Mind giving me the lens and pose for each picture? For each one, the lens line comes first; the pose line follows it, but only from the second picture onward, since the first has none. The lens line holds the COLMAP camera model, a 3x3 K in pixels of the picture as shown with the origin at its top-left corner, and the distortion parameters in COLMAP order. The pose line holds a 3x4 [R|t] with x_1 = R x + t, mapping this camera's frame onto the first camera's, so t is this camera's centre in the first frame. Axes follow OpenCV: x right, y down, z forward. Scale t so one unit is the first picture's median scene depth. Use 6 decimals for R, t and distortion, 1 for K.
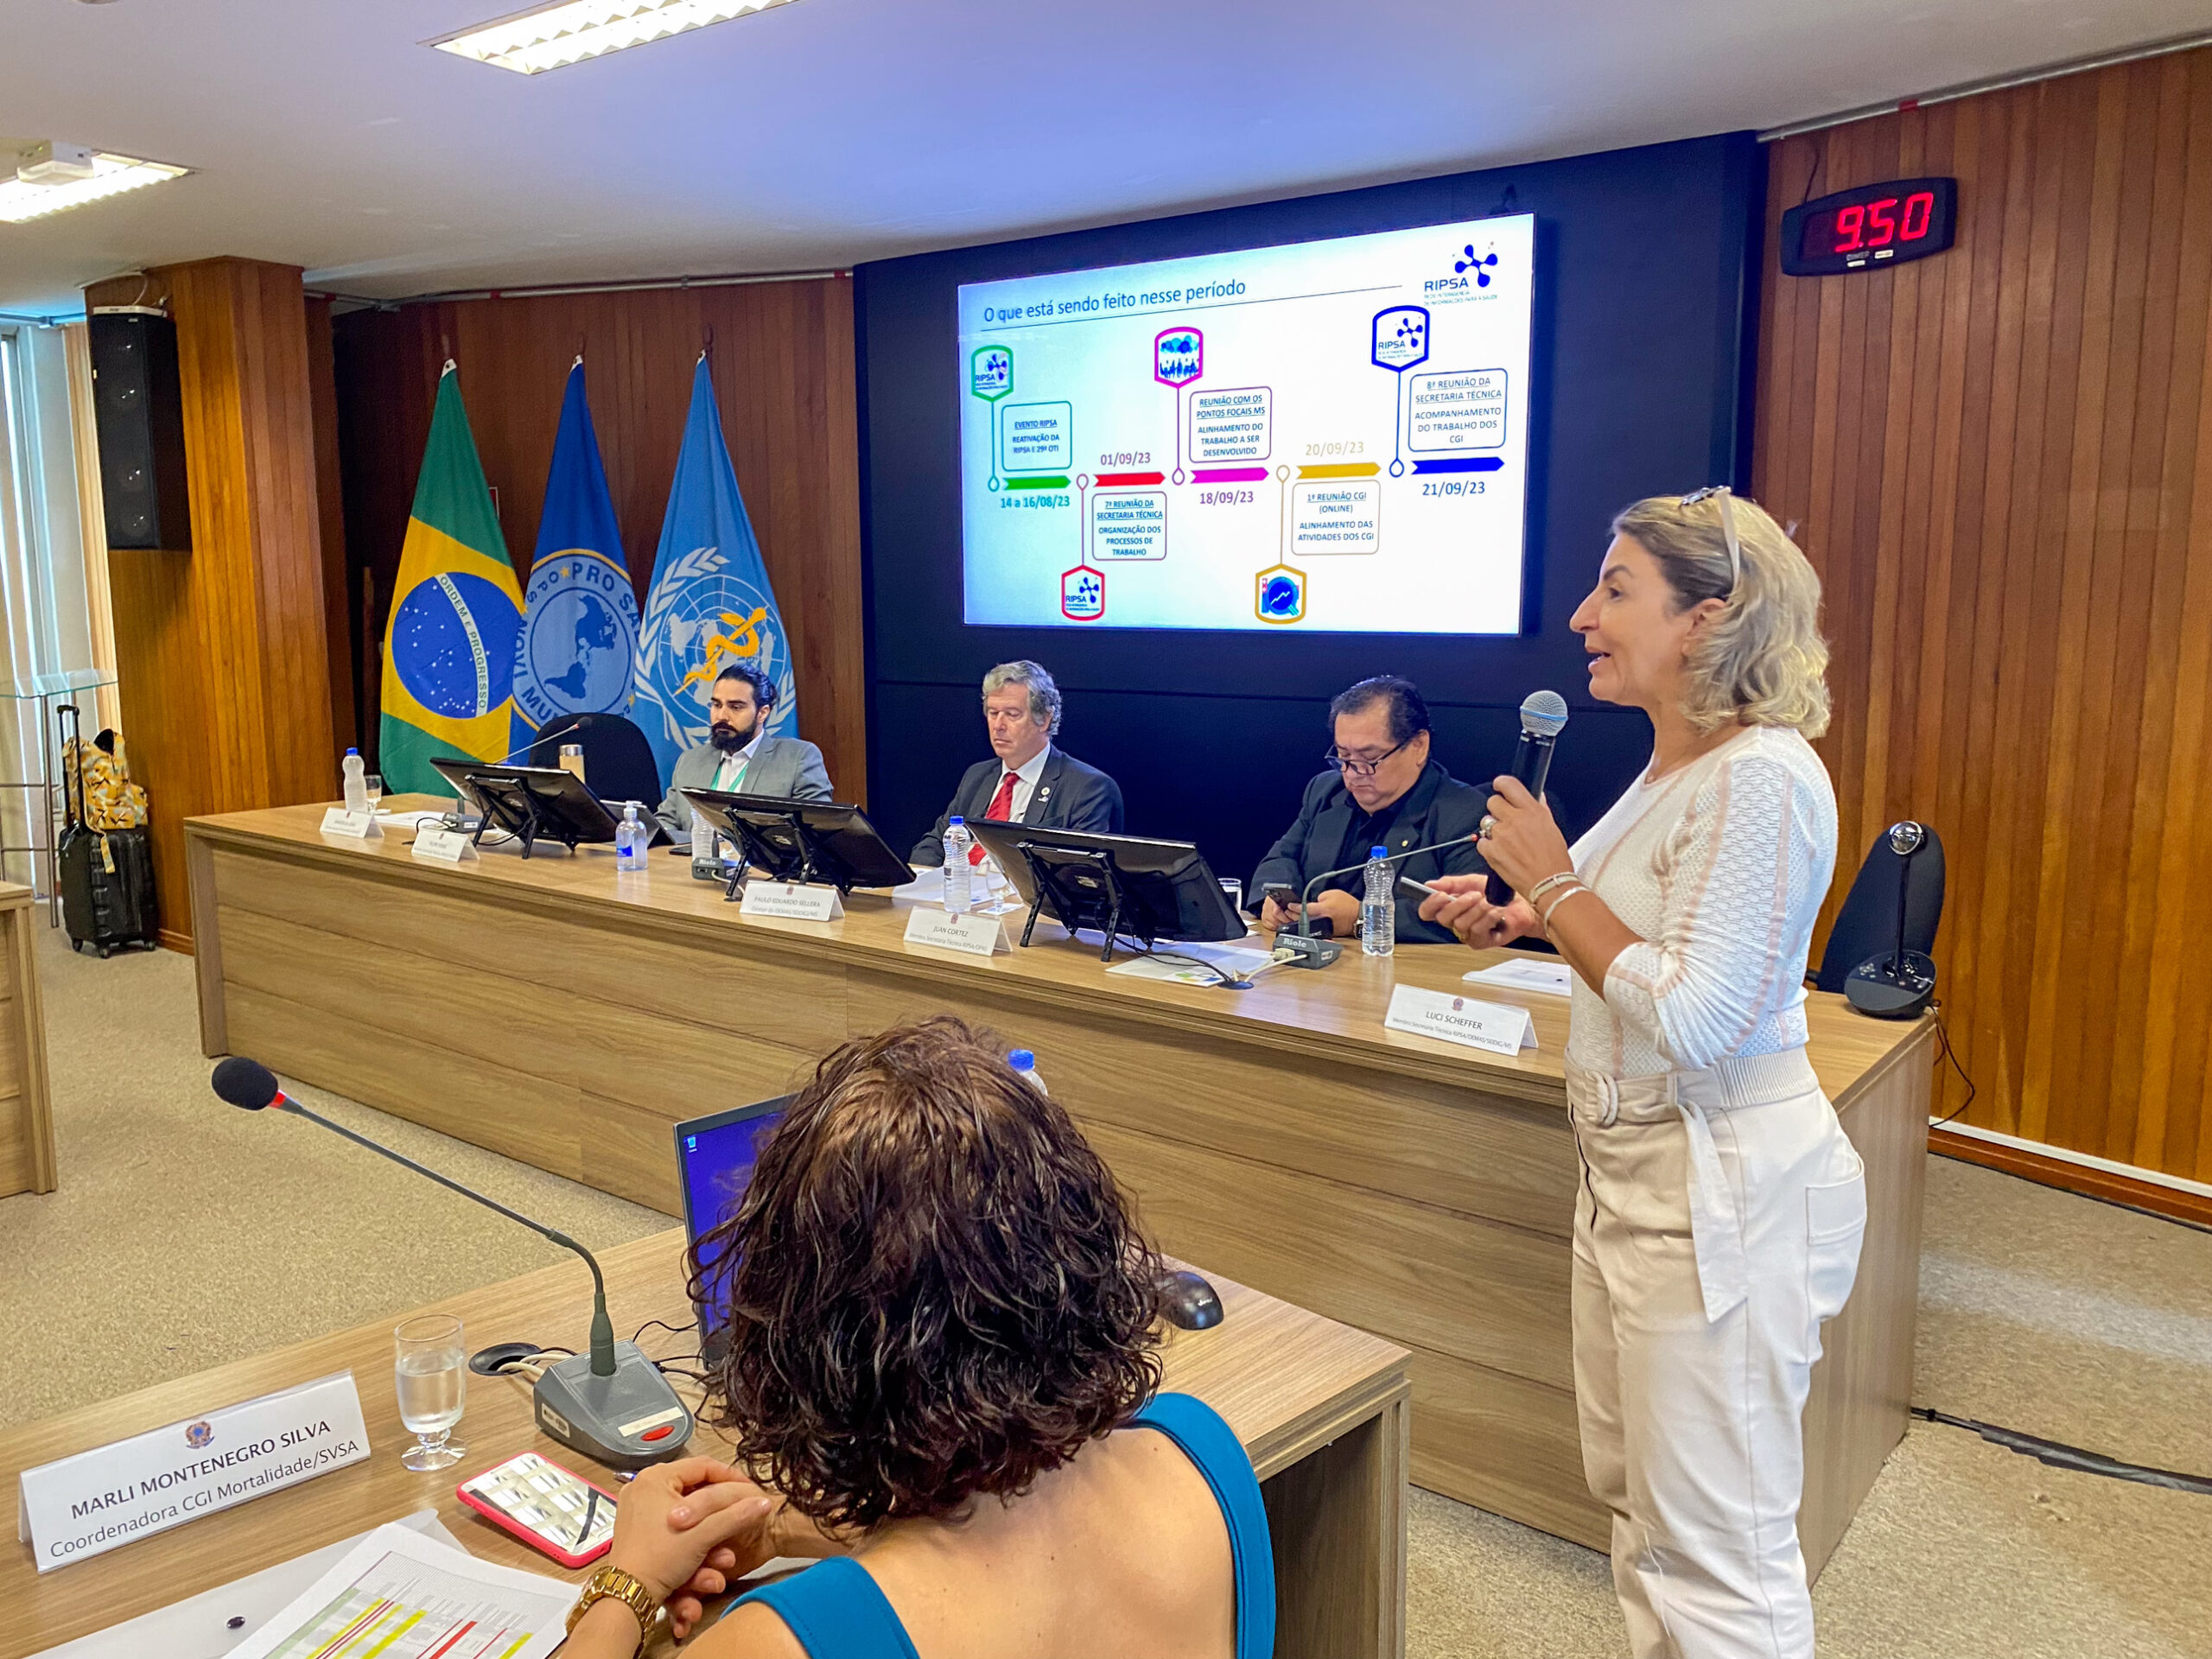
lens RADIAL K [[1683.3, 0, 1098.1], [0, 1683.3, 820.1], [0, 0, 1]] dist [0.069394, -0.096367]
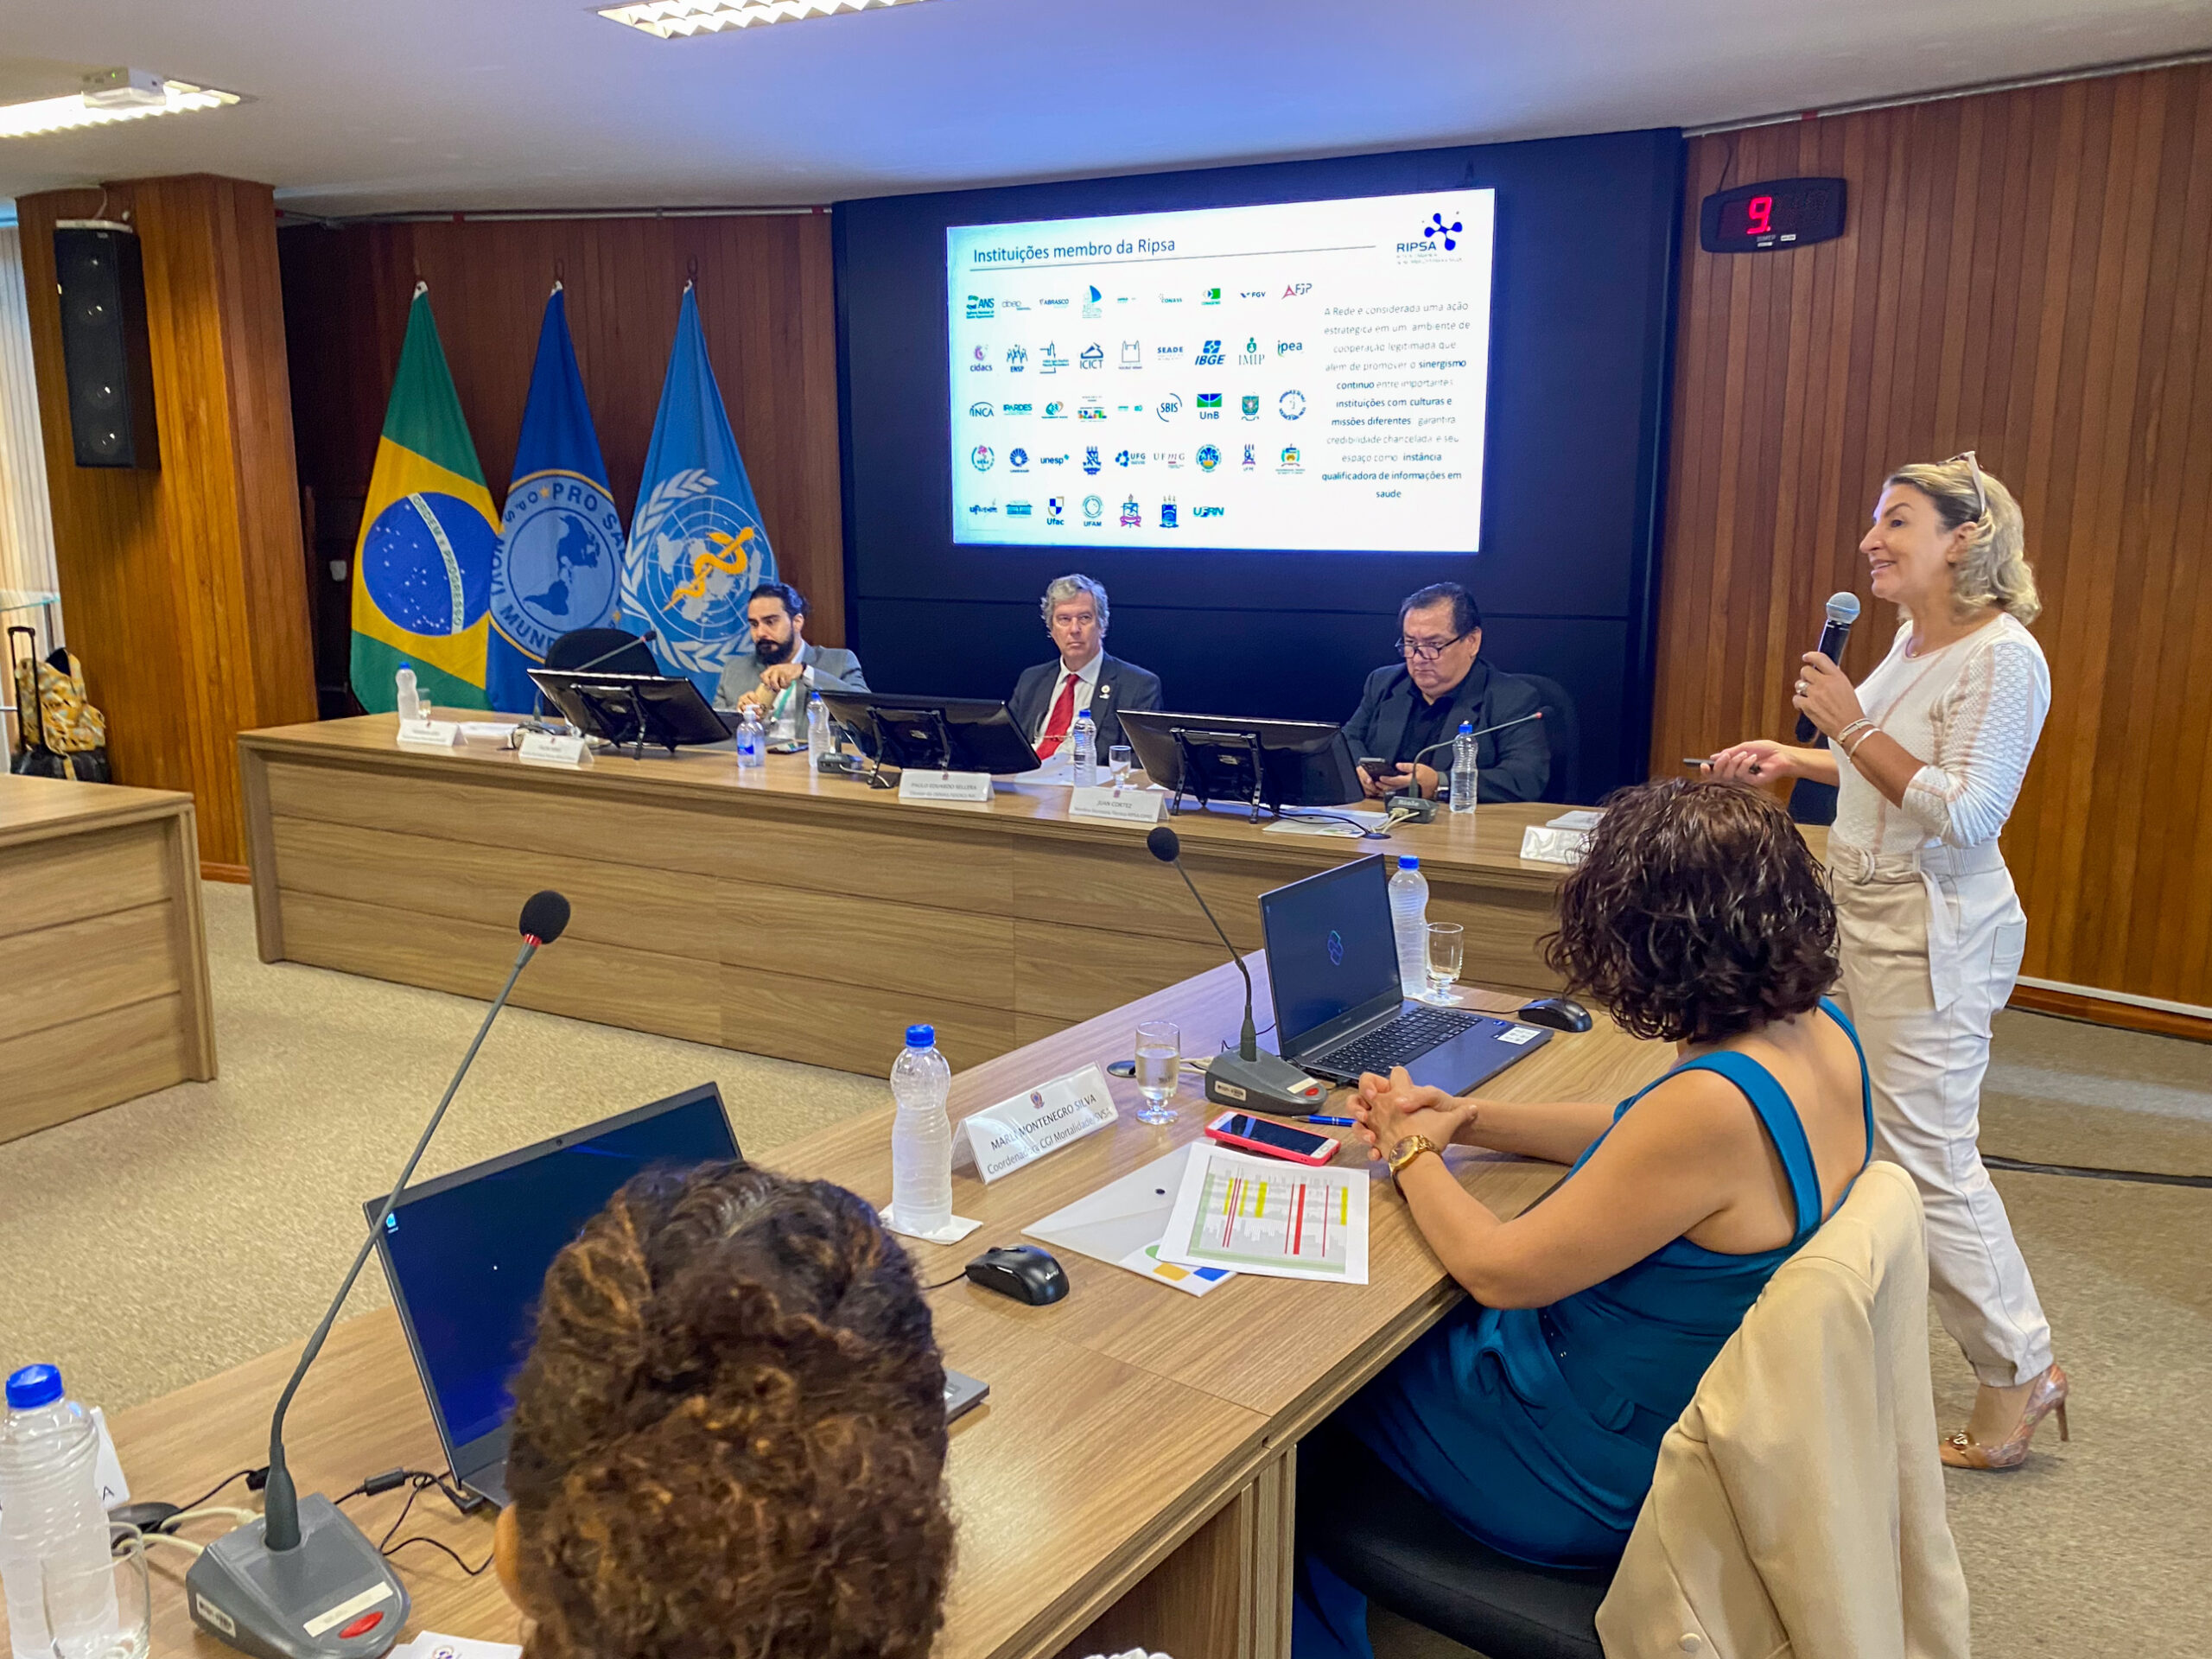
lens RADIAL K [[1692.2, 0, 1132.3], [0, 1692.2, 819.4], [0, 0, 1]] dist [0.049971, -0.073378]
pose [[0.985195, -0.027479, 0.169220, -0.160255], [0.019753, 0.998692, 0.047170, 0.012225], [-0.170295, -0.043129, 0.984449, -0.102410]]
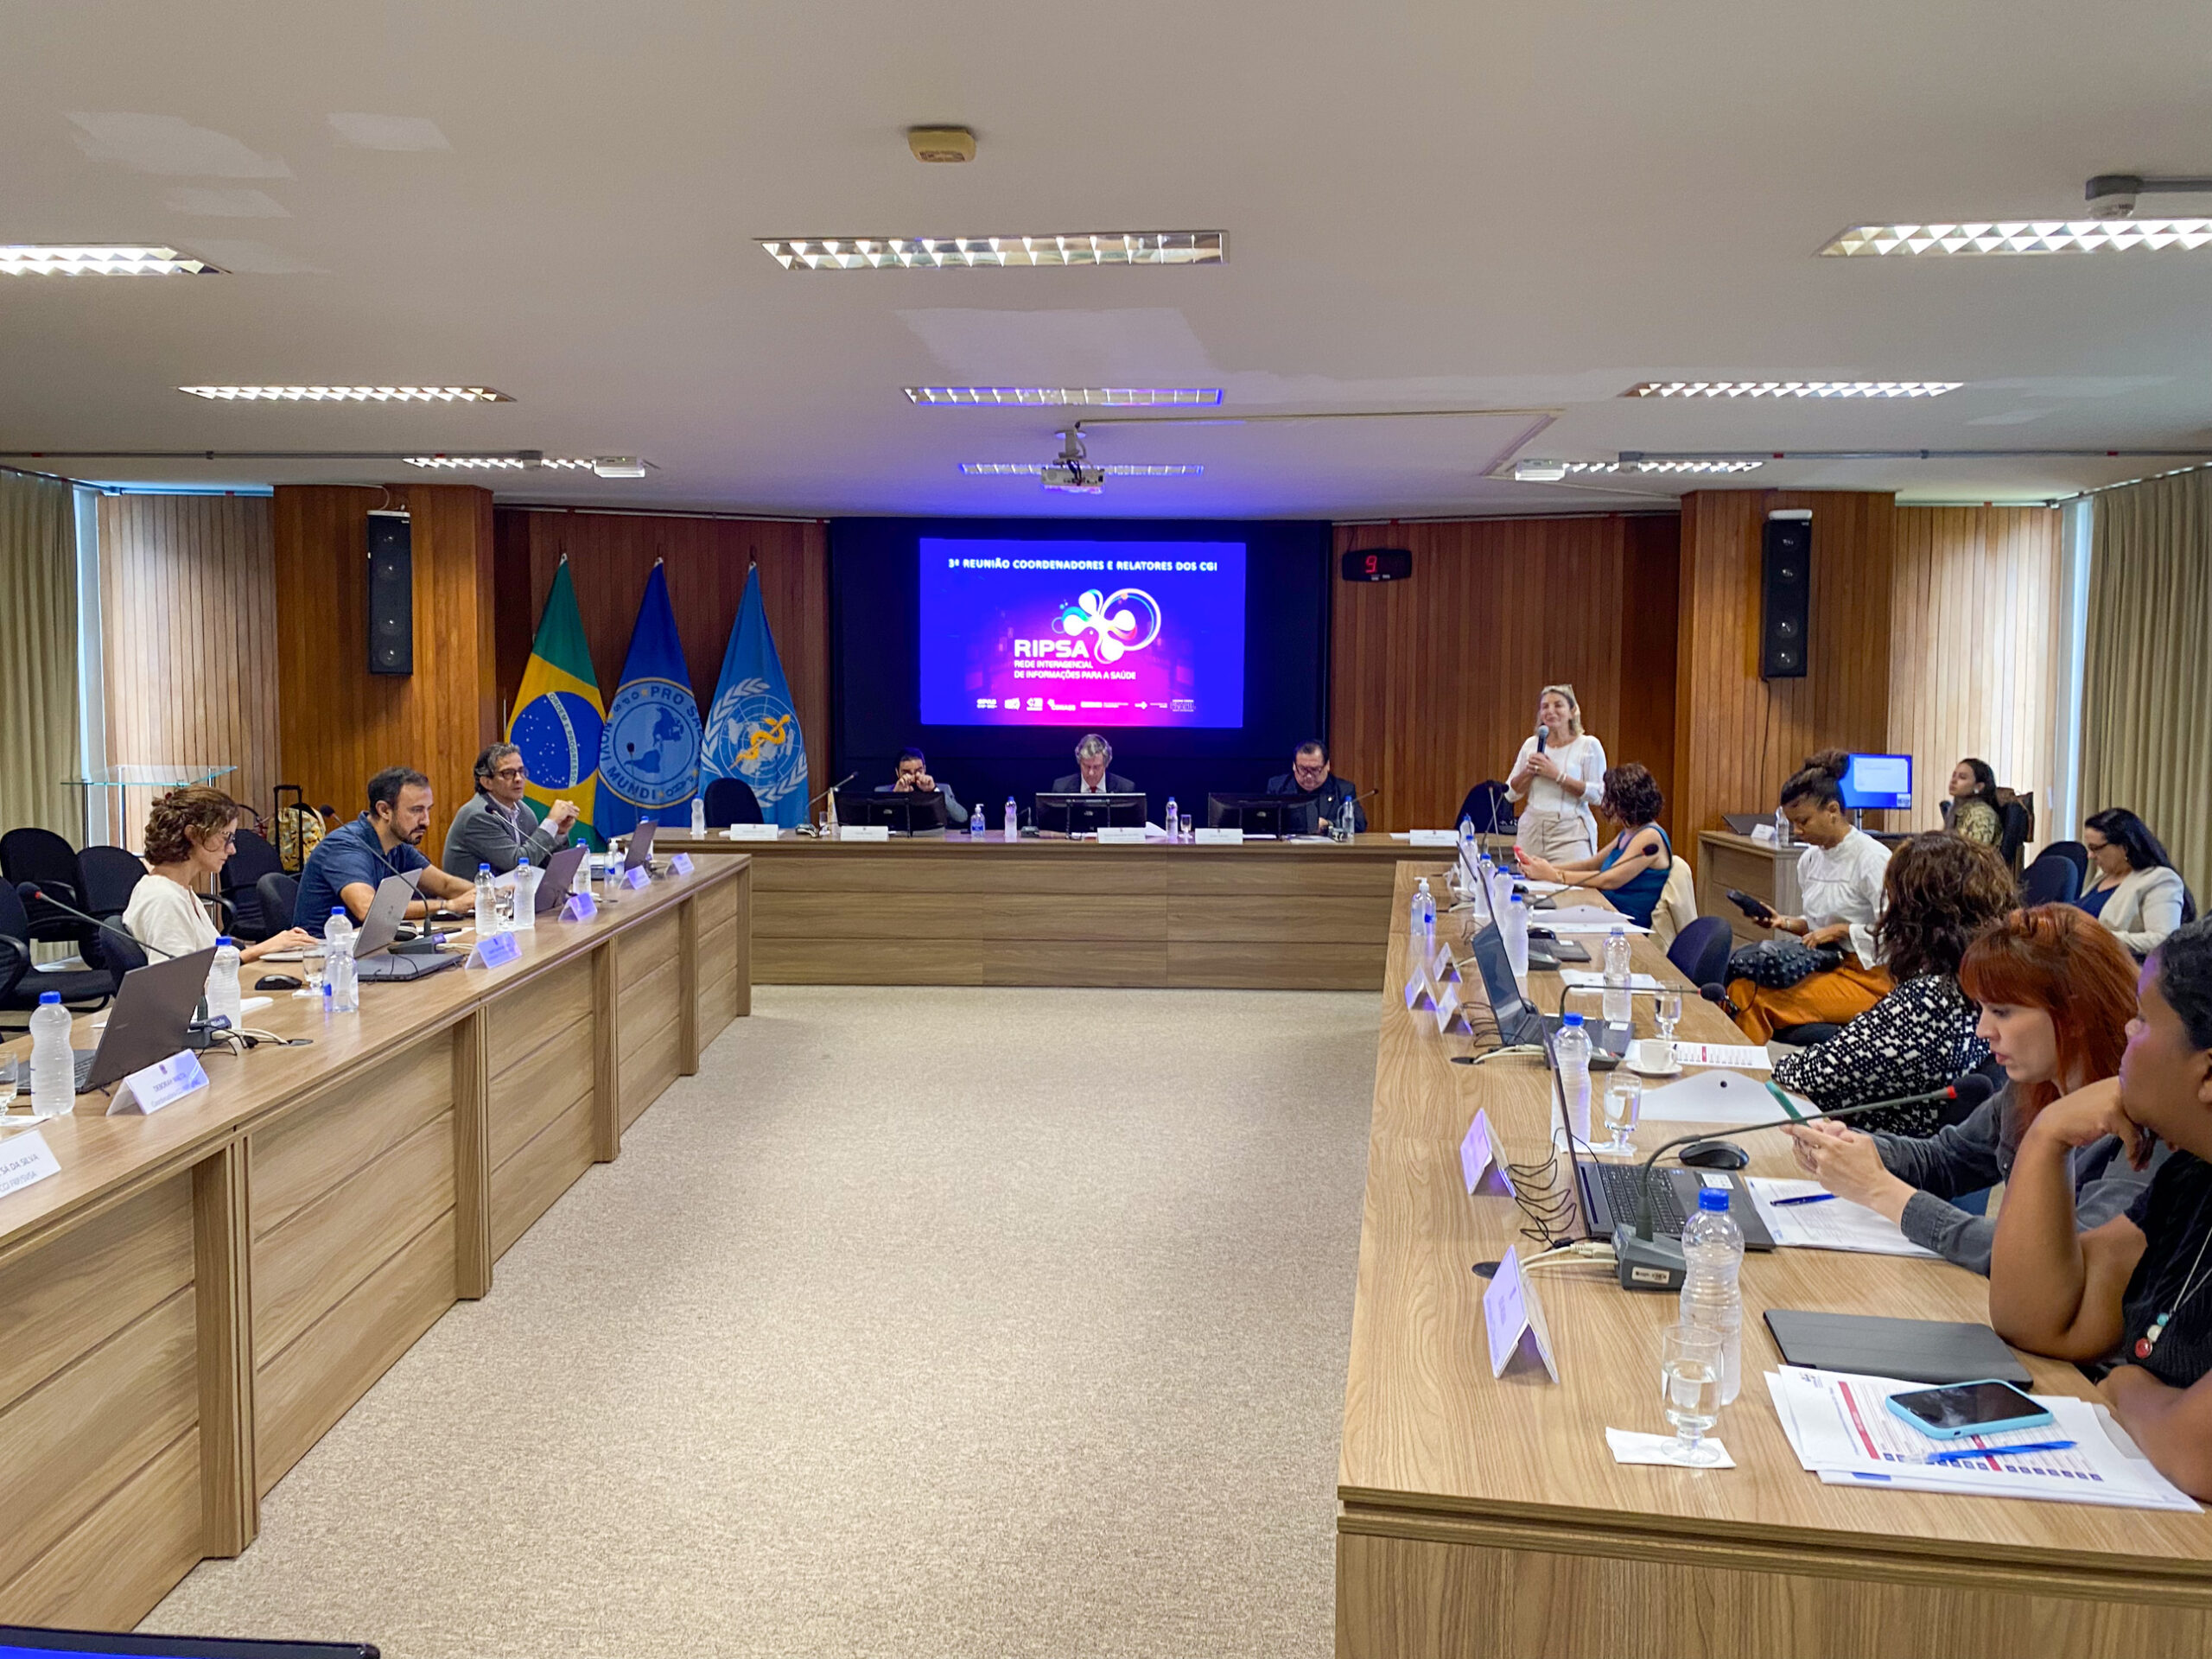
lens RADIAL K [[1691.8, 0, 1146.9], [0, 1691.8, 803.3], [0, 0, 1]] dist [0.078595, -0.108682]
pose [[0.803120, -0.028813, 0.595120, -0.985729], [0.076952, 0.995481, -0.055650, 0.087457], [-0.590827, 0.090489, 0.801708, -0.581136]]
